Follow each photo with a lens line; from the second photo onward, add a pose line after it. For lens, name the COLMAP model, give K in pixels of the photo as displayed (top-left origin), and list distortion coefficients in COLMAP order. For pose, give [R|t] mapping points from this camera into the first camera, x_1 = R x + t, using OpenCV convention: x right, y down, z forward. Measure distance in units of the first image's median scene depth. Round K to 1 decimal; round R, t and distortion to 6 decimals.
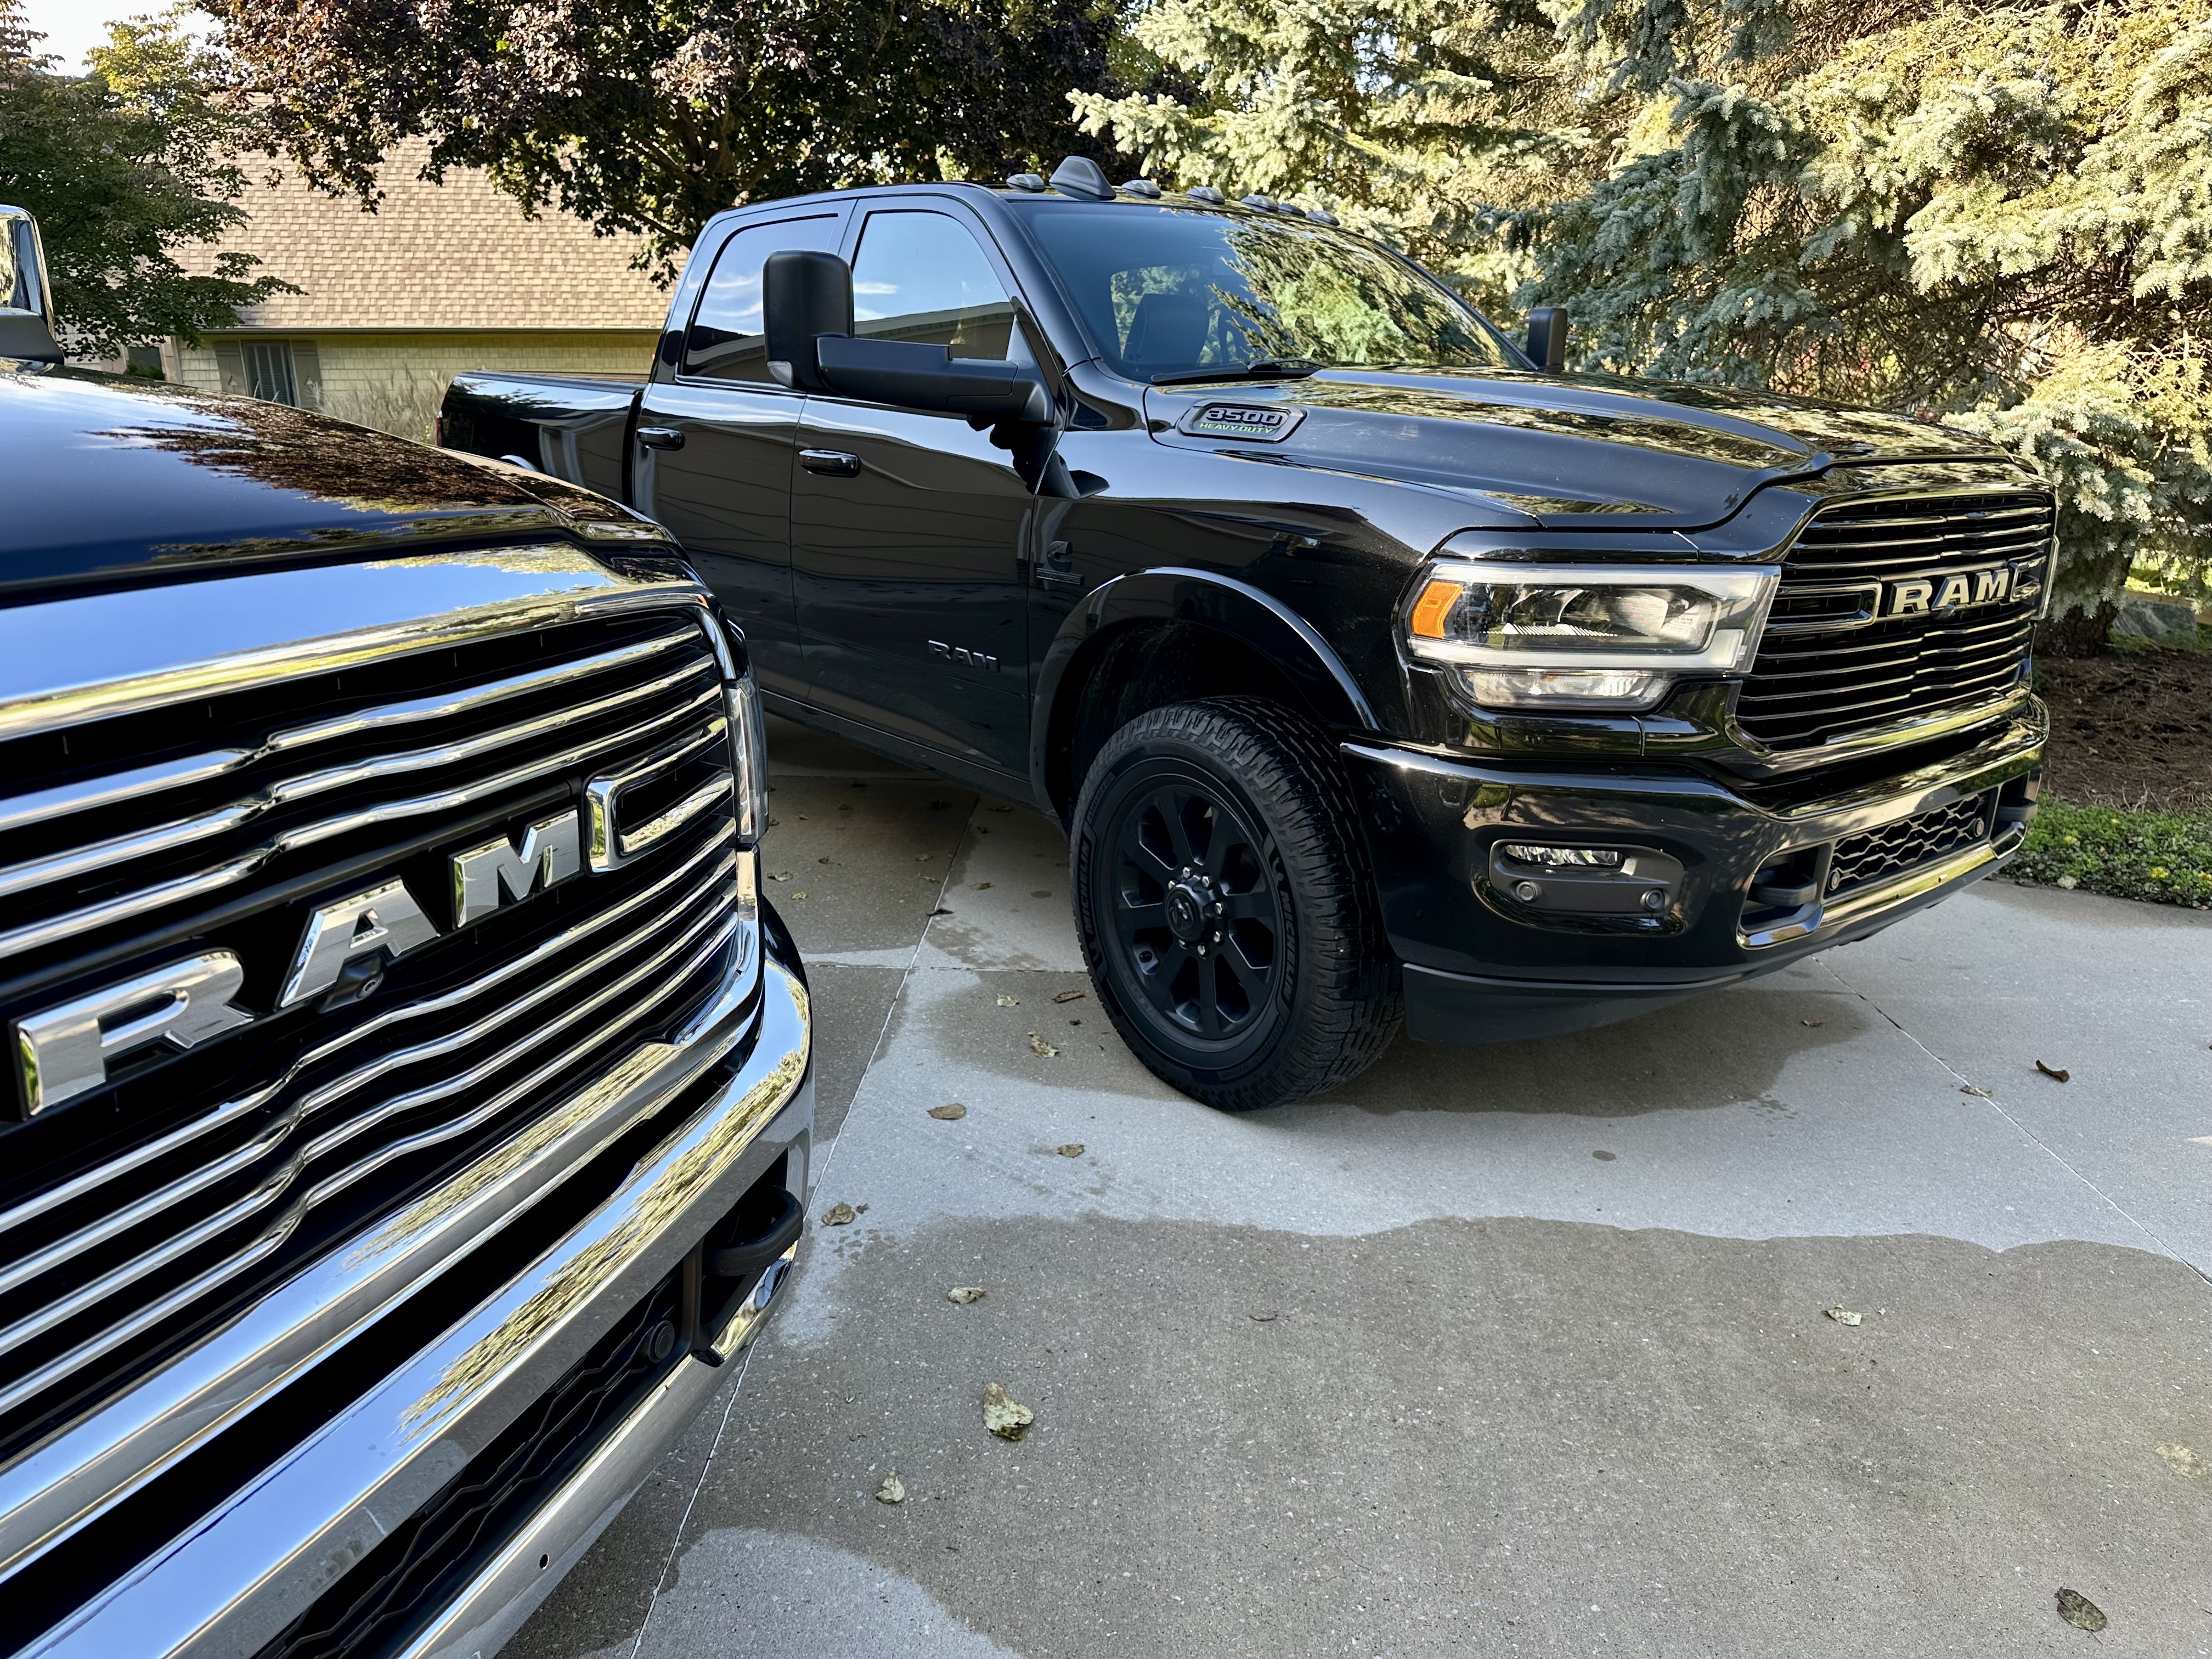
lens RADIAL K [[1550.7, 0, 1100.7], [0, 1550.7, 835.3], [0, 0, 1]] dist [0.024354, -0.021073]
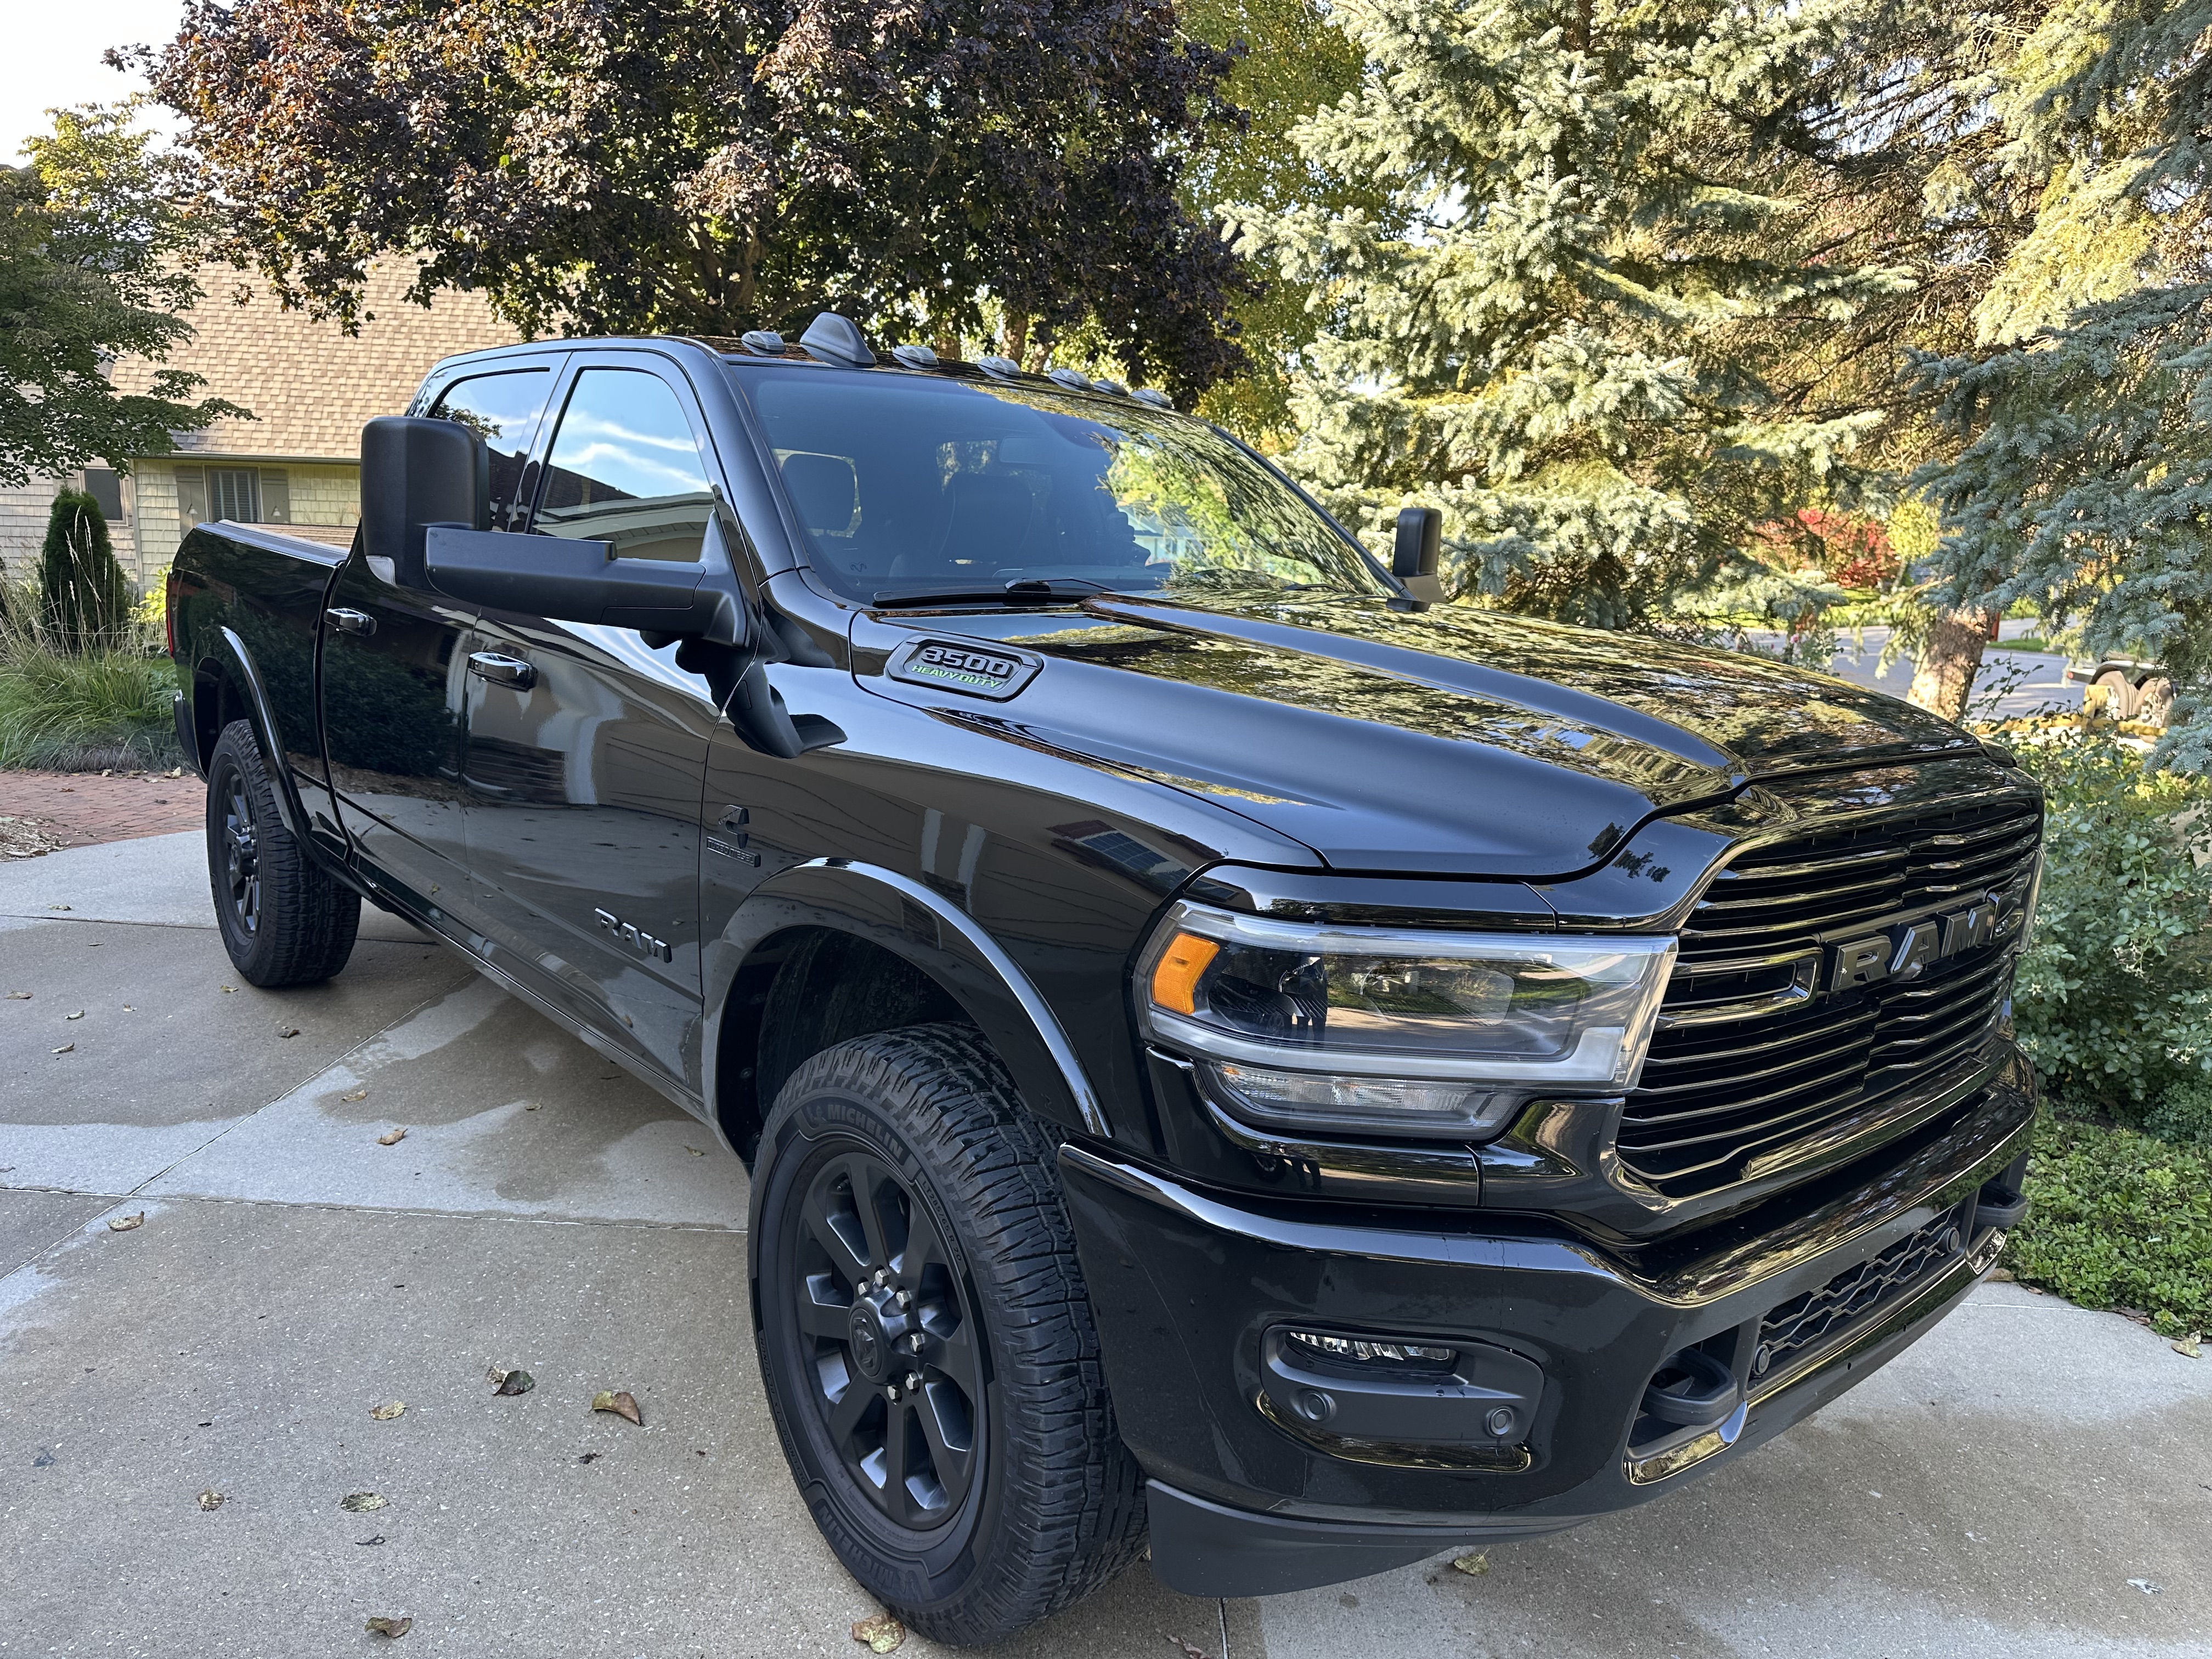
lens RADIAL K [[1550.7, 0, 1086.5], [0, 1550.7, 825.9], [0, 0, 1]] dist [0.024354, -0.021073]
pose [[0.999394, 0.034124, 0.006860, -0.051462], [-0.033310, 0.994833, -0.095903, -0.059229], [-0.010097, 0.095616, 0.995367, 0.166166]]
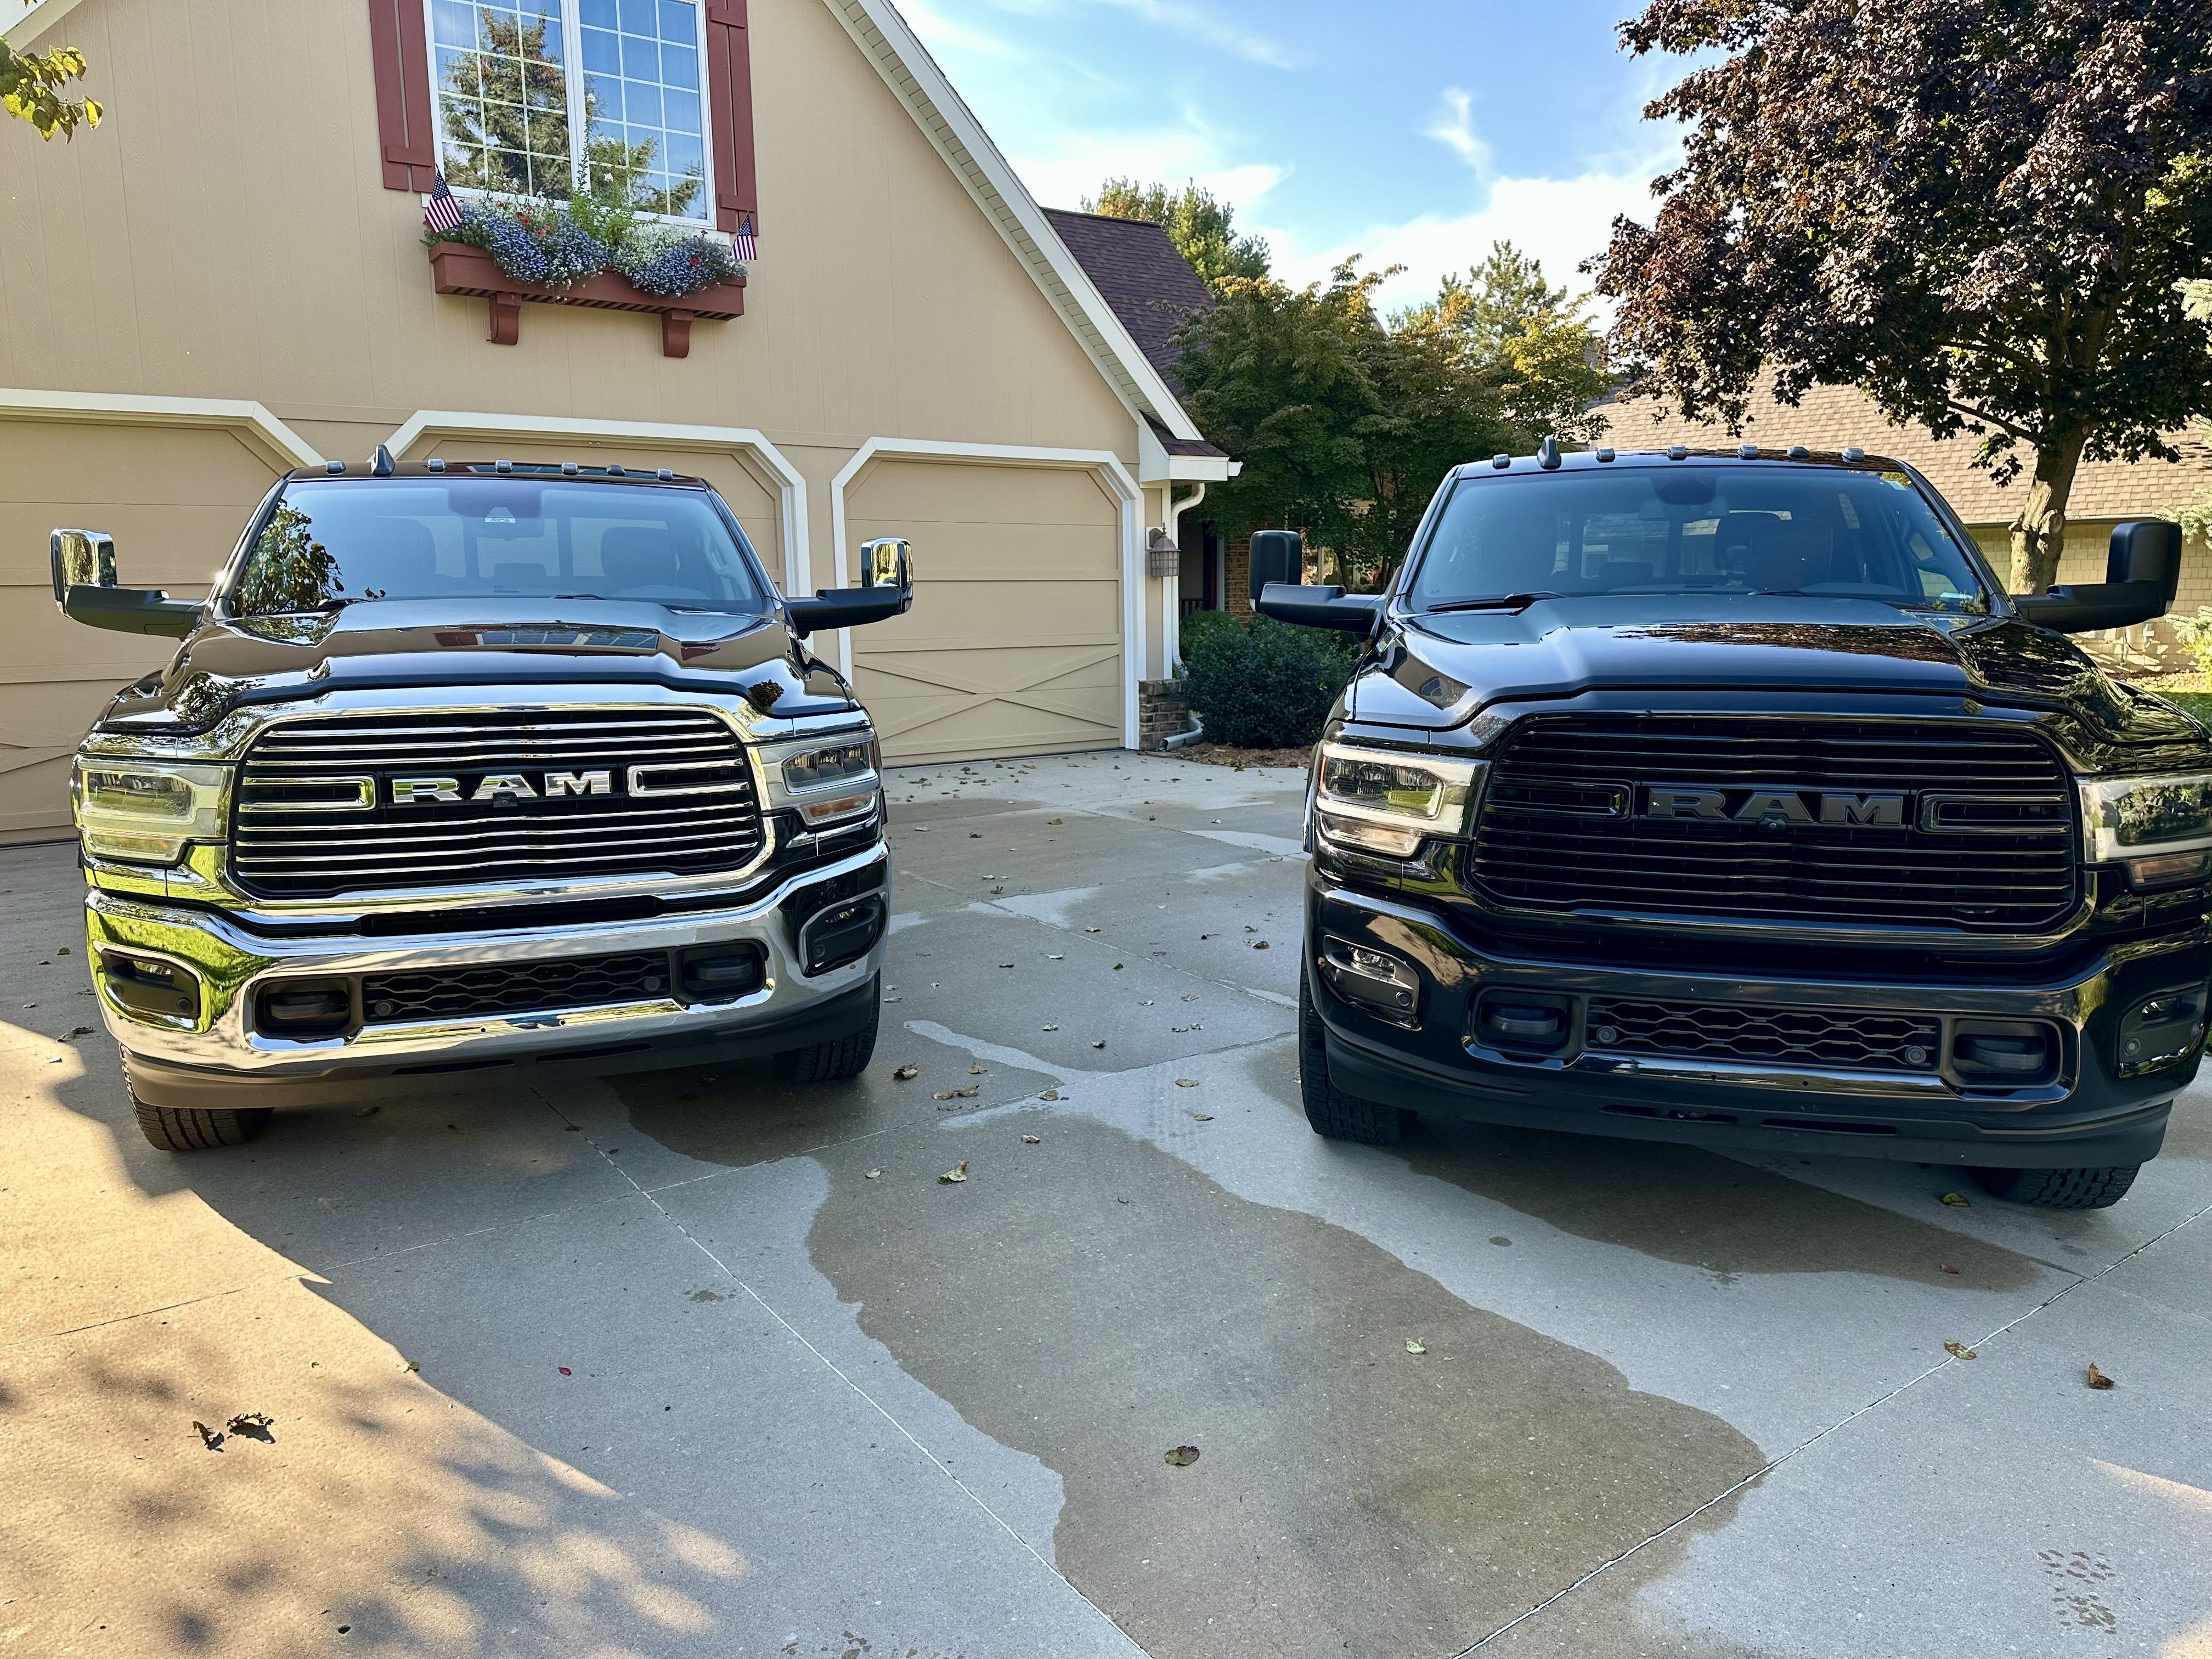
lens RADIAL K [[1550.7, 0, 1113.2], [0, 1550.7, 834.0], [0, 0, 1]] dist [0.024354, -0.021073]
pose [[0.609759, 0.118549, -0.783671, 0.230461], [-0.208151, 0.977996, -0.014013, -0.005135], [0.764766, 0.171666, 0.621018, -0.007041]]
